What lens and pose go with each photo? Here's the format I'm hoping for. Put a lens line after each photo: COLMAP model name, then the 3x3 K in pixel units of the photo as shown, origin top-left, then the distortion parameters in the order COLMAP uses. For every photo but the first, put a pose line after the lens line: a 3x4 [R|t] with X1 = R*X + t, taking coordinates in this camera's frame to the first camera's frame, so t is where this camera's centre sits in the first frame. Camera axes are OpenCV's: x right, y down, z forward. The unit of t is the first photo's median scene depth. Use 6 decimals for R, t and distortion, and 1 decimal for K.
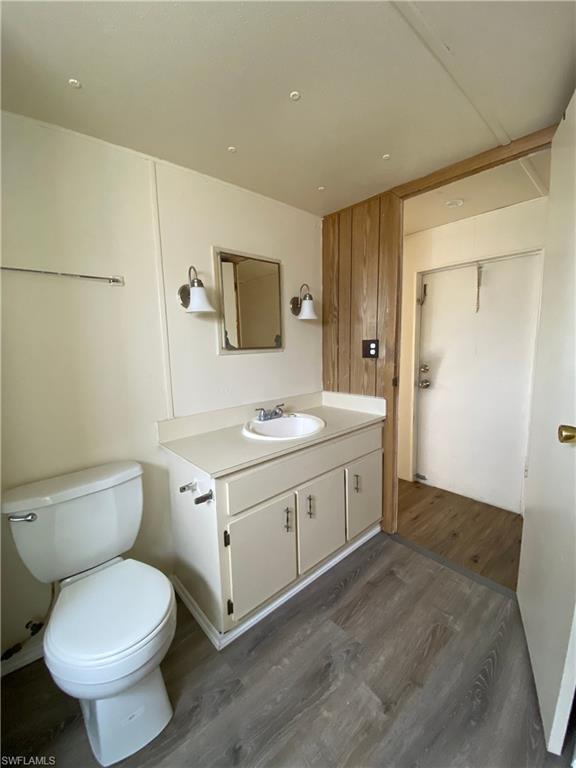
lens RADIAL K [[307.5, 0, 288.0], [0, 307.5, 384.0], [0, 0, 1]] dist [0.002277, -0.013989]
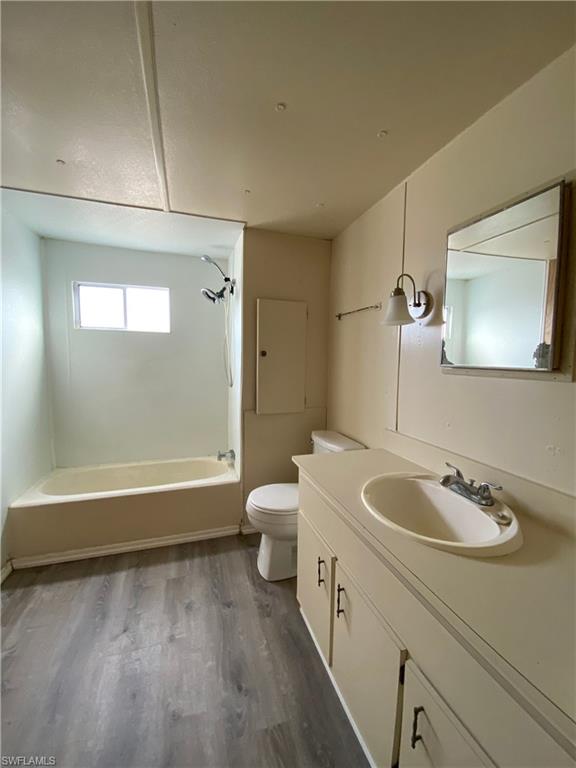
lens RADIAL K [[307.5, 0, 288.0], [0, 307.5, 384.0], [0, 0, 1]] dist [0.002277, -0.013989]
pose [[-0.405451, 0.098594, -0.908784, 0.796534], [-0.116356, 0.980513, 0.158288, -0.190527], [0.906681, 0.169920, -0.386078, 1.251053]]
